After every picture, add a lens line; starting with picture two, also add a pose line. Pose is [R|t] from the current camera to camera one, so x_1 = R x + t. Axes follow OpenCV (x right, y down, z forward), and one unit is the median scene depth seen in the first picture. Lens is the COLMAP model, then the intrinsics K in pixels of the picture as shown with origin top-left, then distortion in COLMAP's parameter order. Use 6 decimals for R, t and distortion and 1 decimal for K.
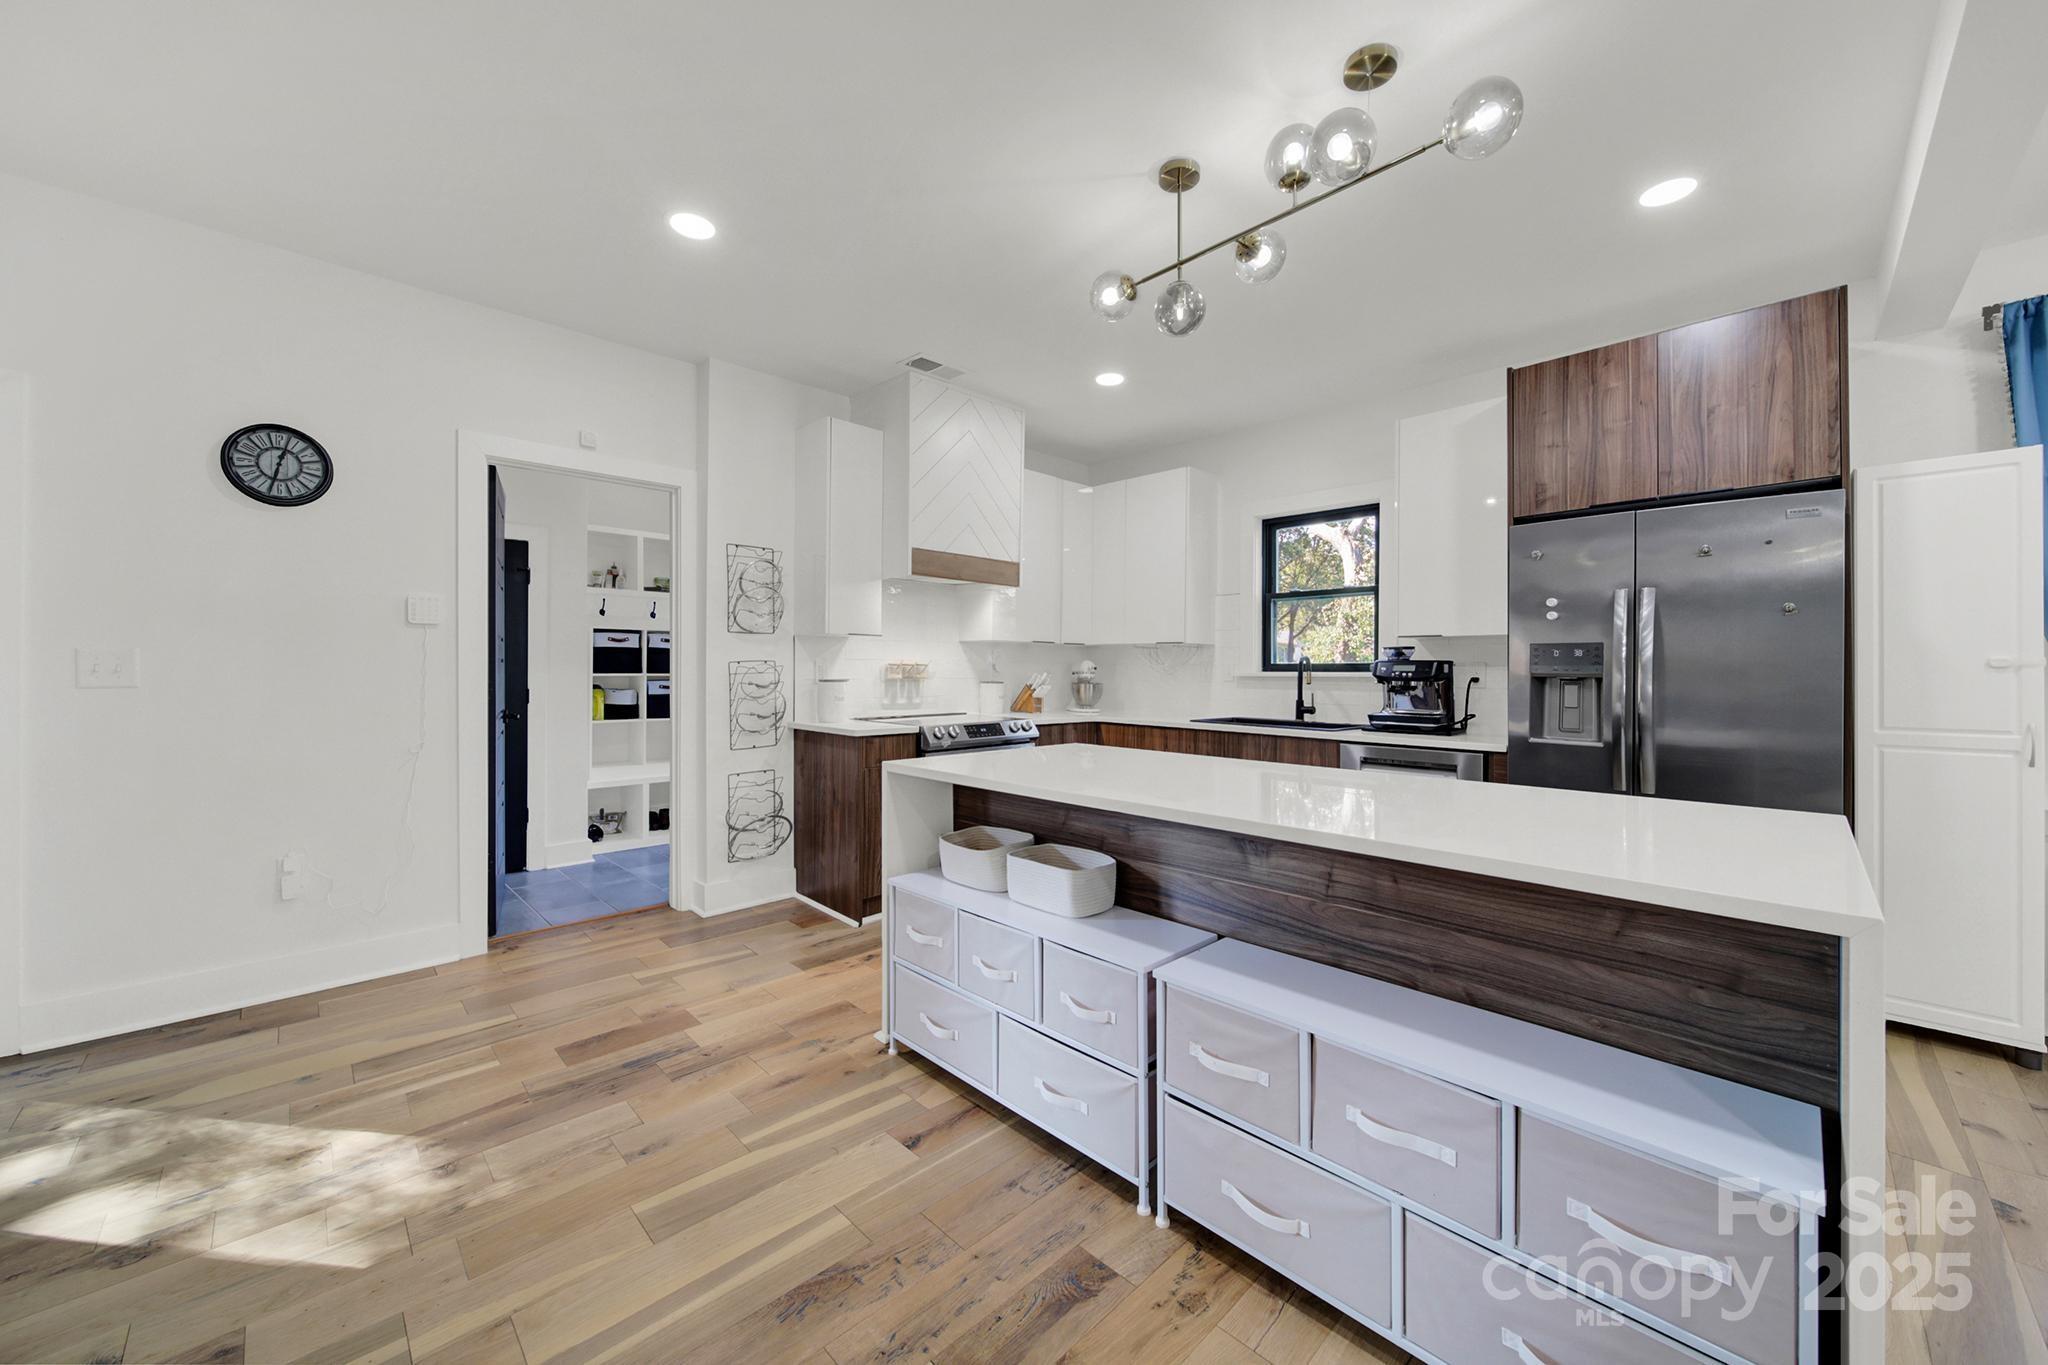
lens RADIAL K [[748.8, 0, 1026.1], [0, 748.8, 674.8], [0, 0, 1]] dist [-0.005425, -0.001034]
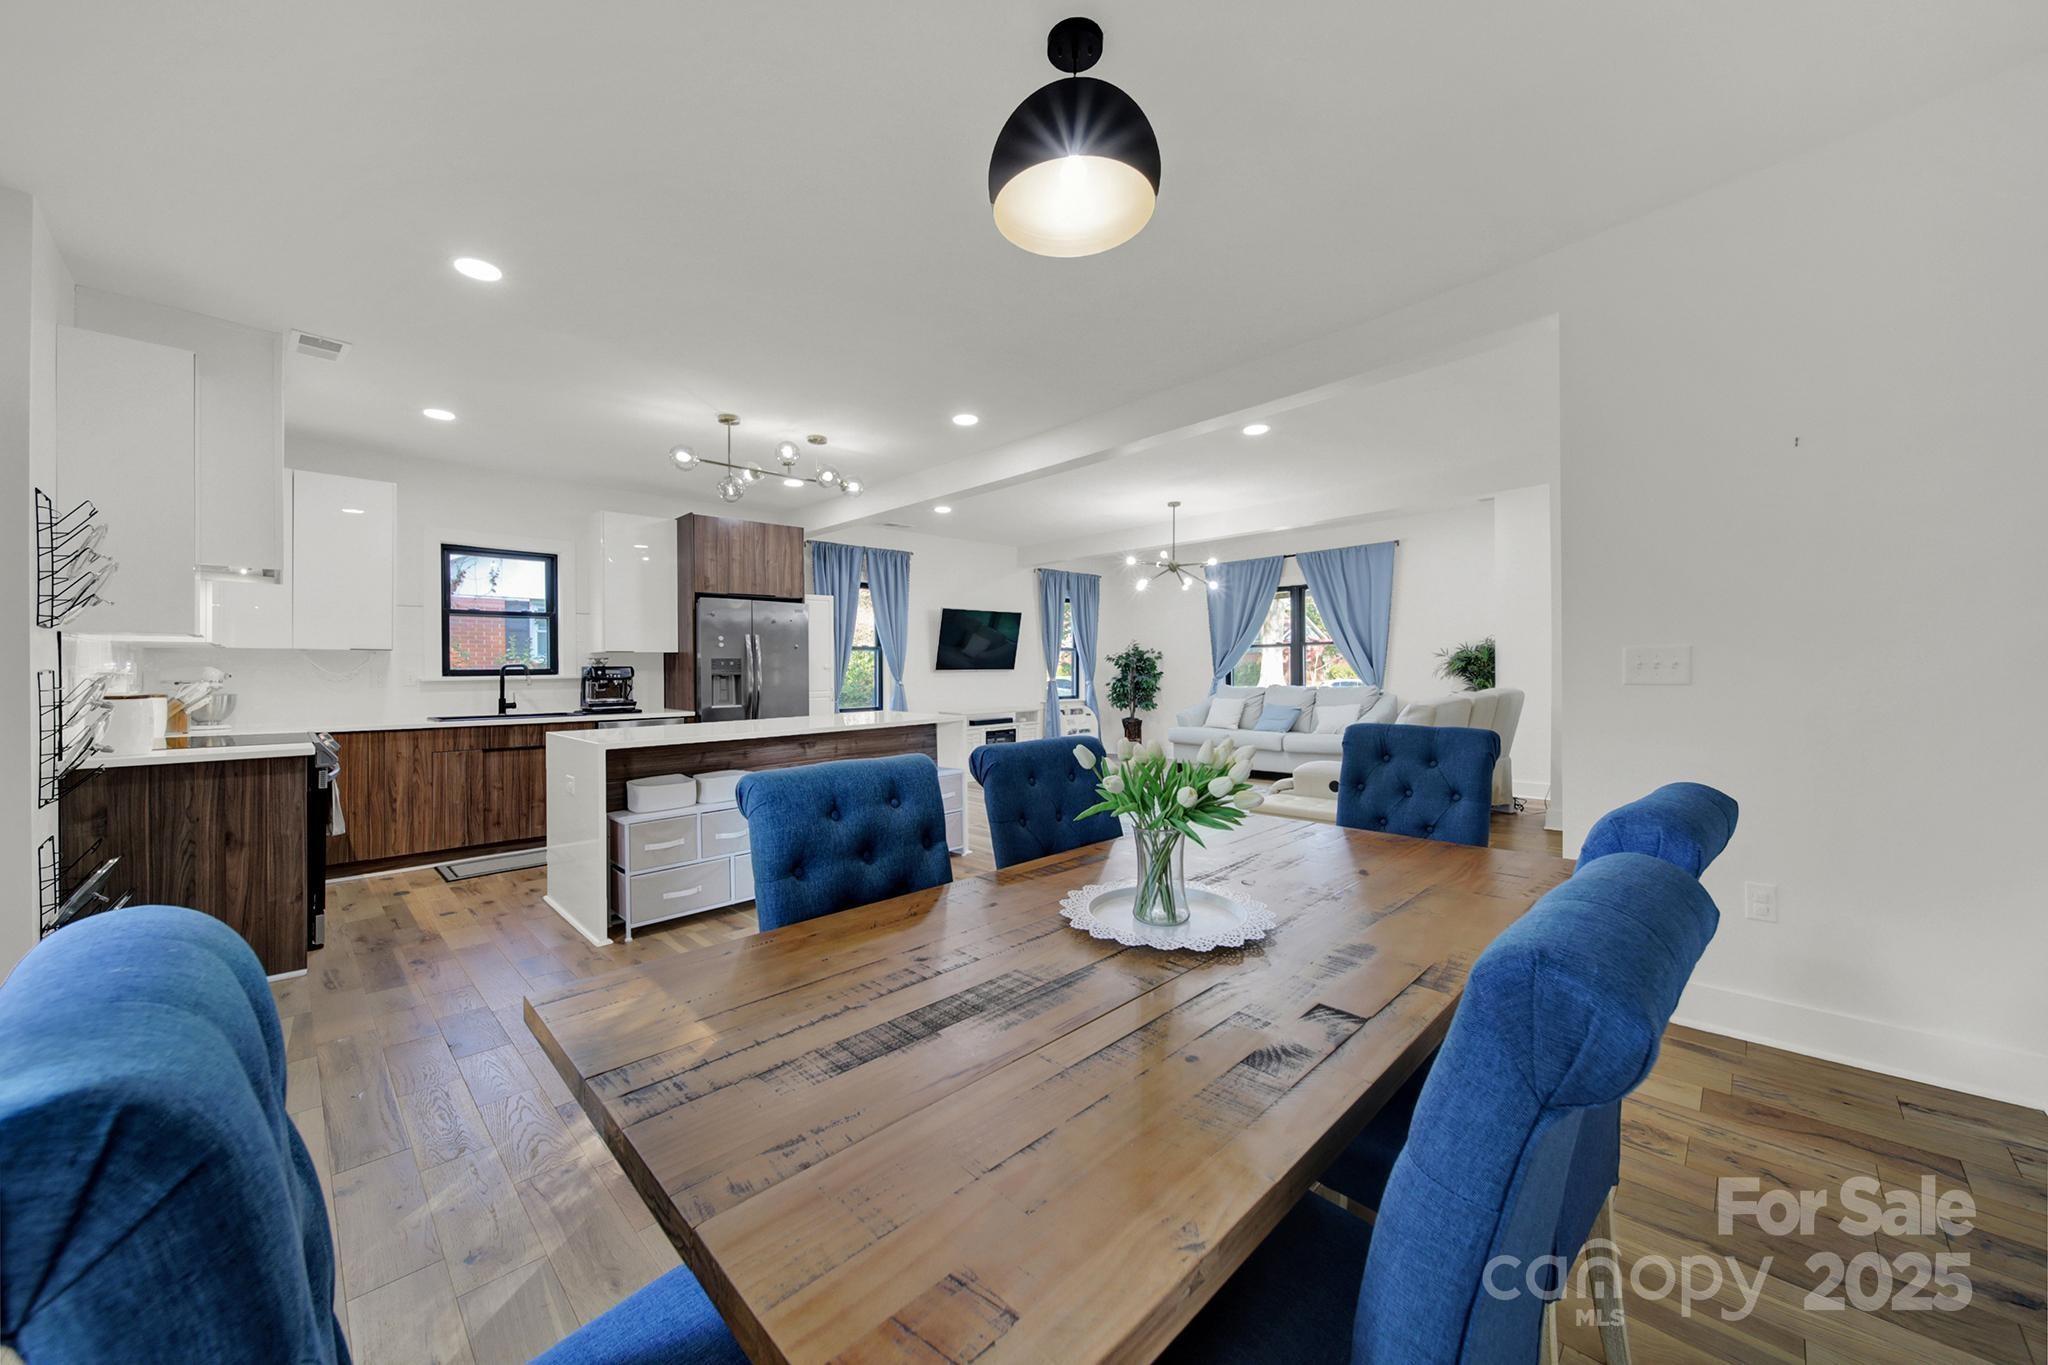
lens RADIAL K [[748.8, 0, 1026.2], [0, 748.8, 660.6], [0, 0, 1]] dist [-0.005425, -0.001034]
pose [[-0.018574, 0.006852, 0.999804, -1.575382], [0.017280, 0.999829, -0.006531, -0.010433], [-0.999678, 0.017155, -0.018689, 0.241092]]
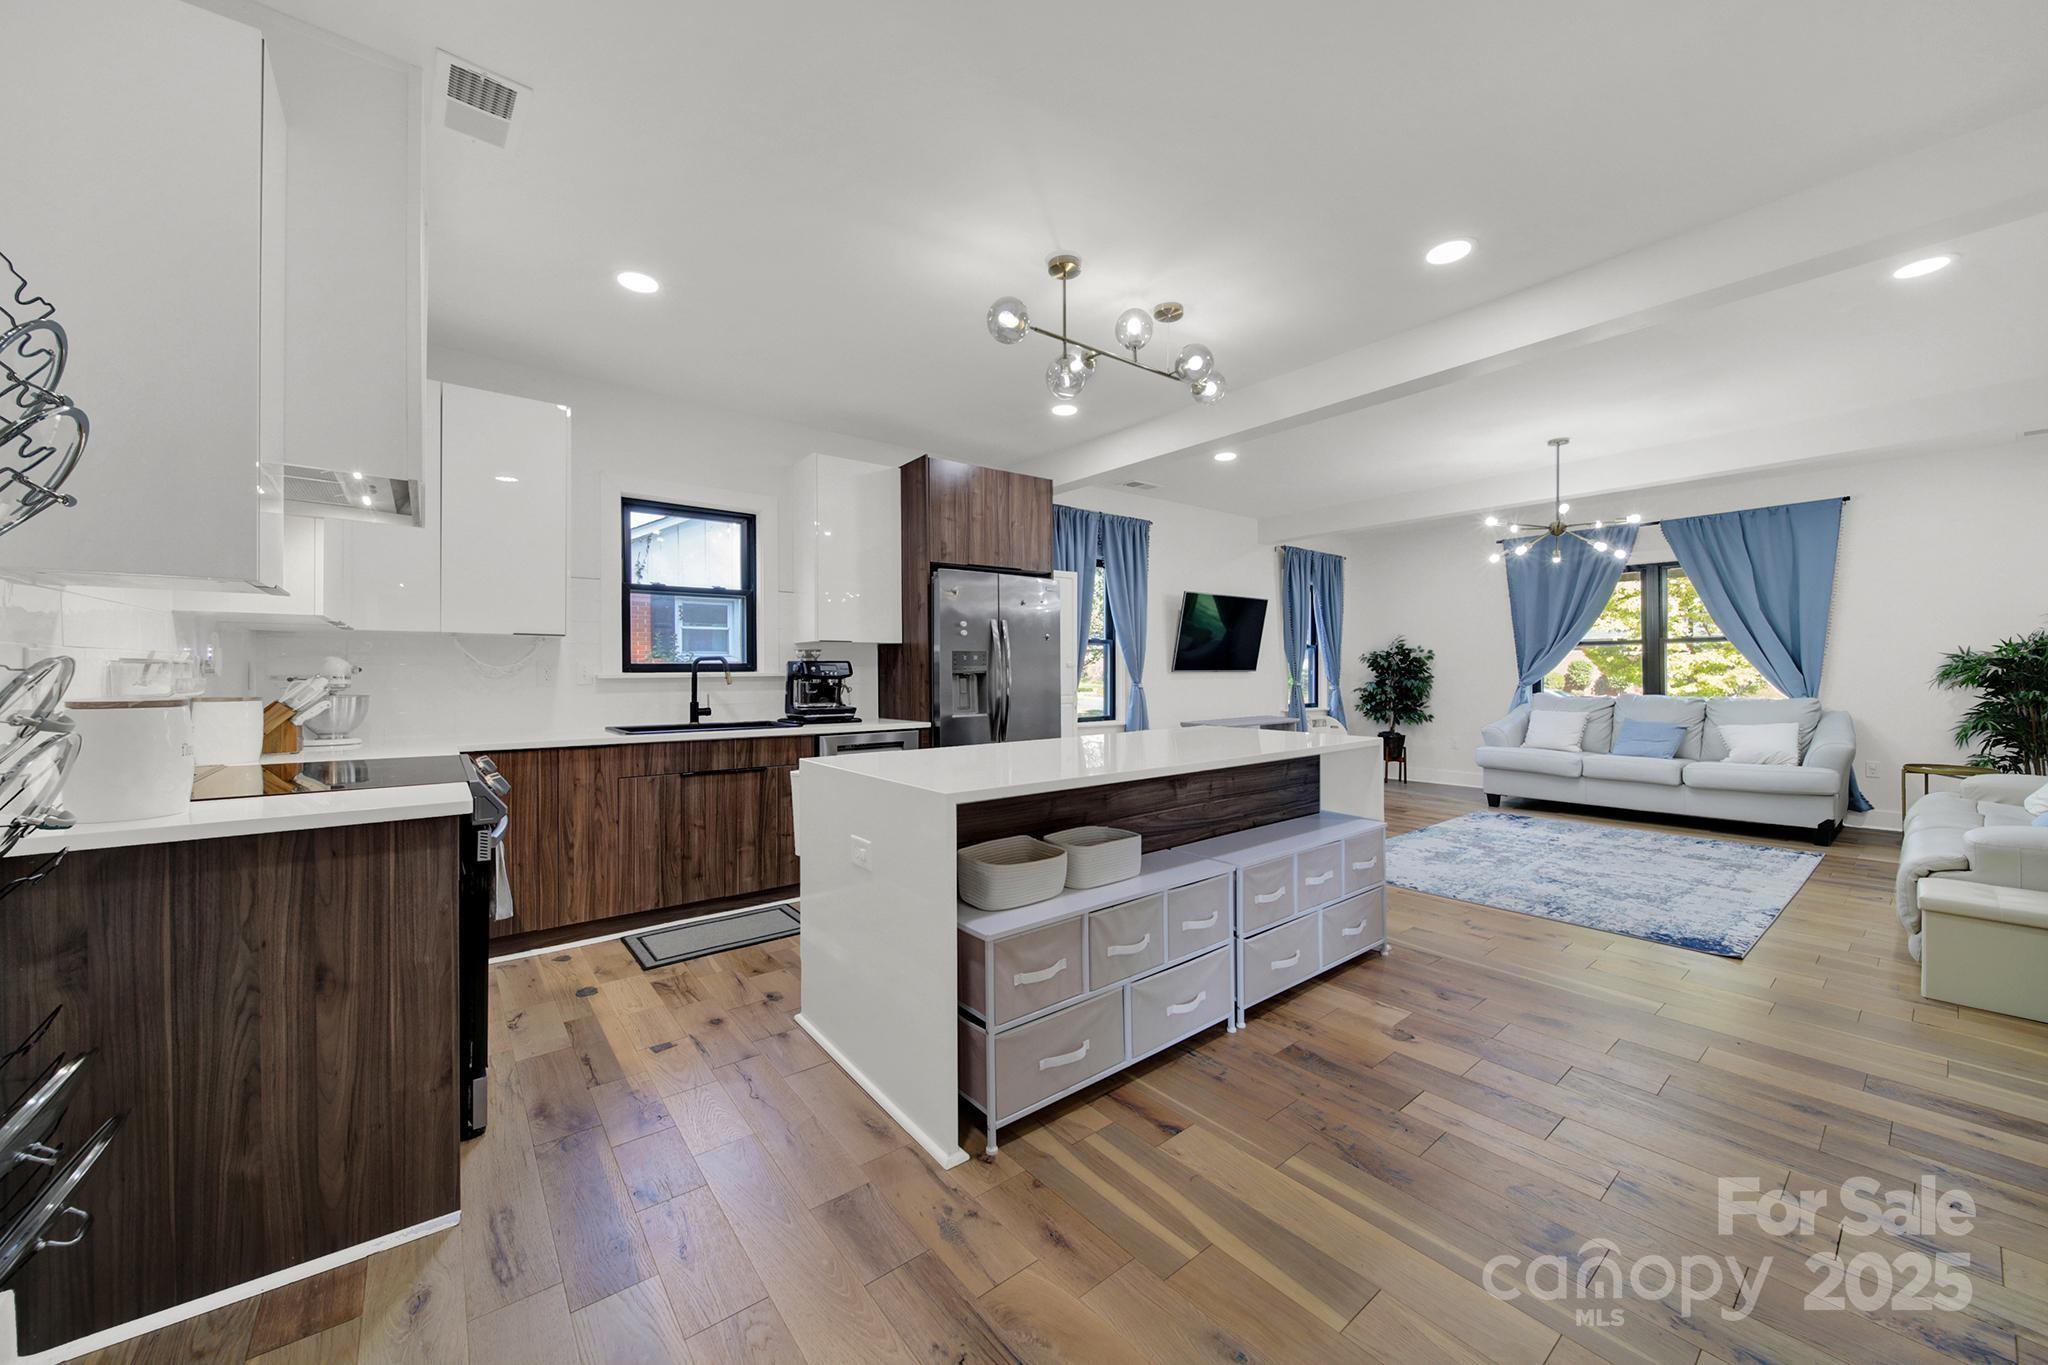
lens RADIAL K [[748.8, 0, 1025.1], [0, 748.8, 670.3], [0, 0, 1]] dist [-0.005425, -0.001034]
pose [[0.098898, -0.000732, 0.995097, -0.925101], [0.010121, 0.999949, -0.000270, -0.002782], [-0.995046, 0.010098, 0.098900, 0.849340]]
